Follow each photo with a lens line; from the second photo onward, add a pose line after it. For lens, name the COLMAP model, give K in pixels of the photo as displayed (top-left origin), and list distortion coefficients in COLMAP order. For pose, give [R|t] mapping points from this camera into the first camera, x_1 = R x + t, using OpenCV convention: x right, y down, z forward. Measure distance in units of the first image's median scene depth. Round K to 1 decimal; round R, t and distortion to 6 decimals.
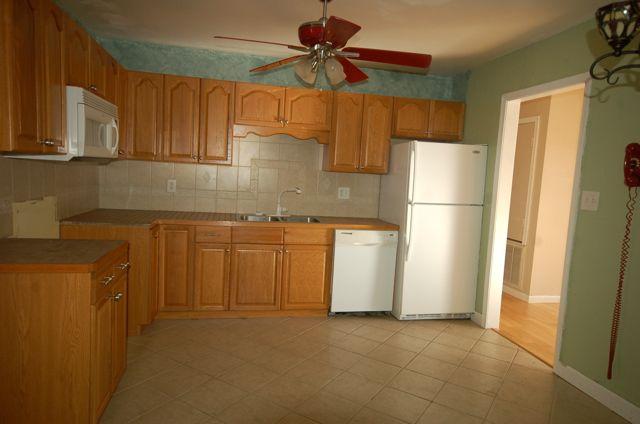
lens RADIAL K [[421.6, 0, 320.0], [0, 421.6, 212.0], [0, 0, 1]] dist [-0.000091, 0.043525]
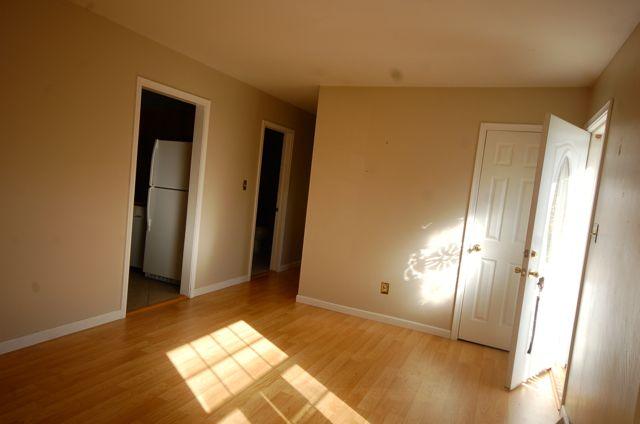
lens RADIAL K [[421.6, 0, 320.0], [0, 421.6, 212.0], [0, 0, 1]] dist [-0.000091, 0.043525]
pose [[0.809396, 0.077712, -0.582099, 1.405608], [-0.118228, 0.992474, -0.031895, 0.037866], [0.575240, 0.094636, 0.812492, 0.244197]]
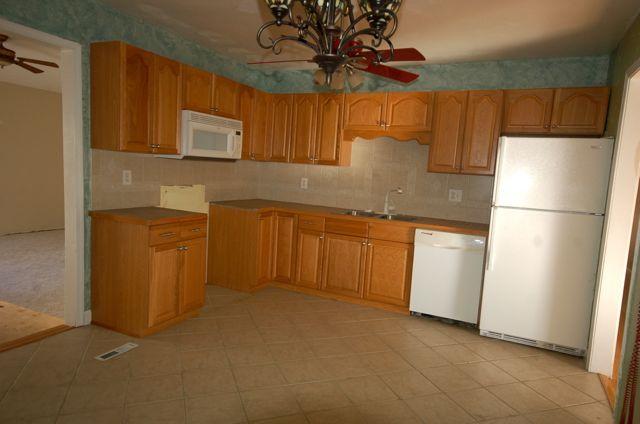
lens RADIAL K [[421.6, 0, 320.0], [0, 421.6, 212.0], [0, 0, 1]] dist [-0.000091, 0.043525]
pose [[0.798557, 0.061122, -0.598808, 0.449330], [-0.077625, 0.996981, -0.001754, 0.021264], [0.596893, 0.047883, 0.800891, 0.055546]]
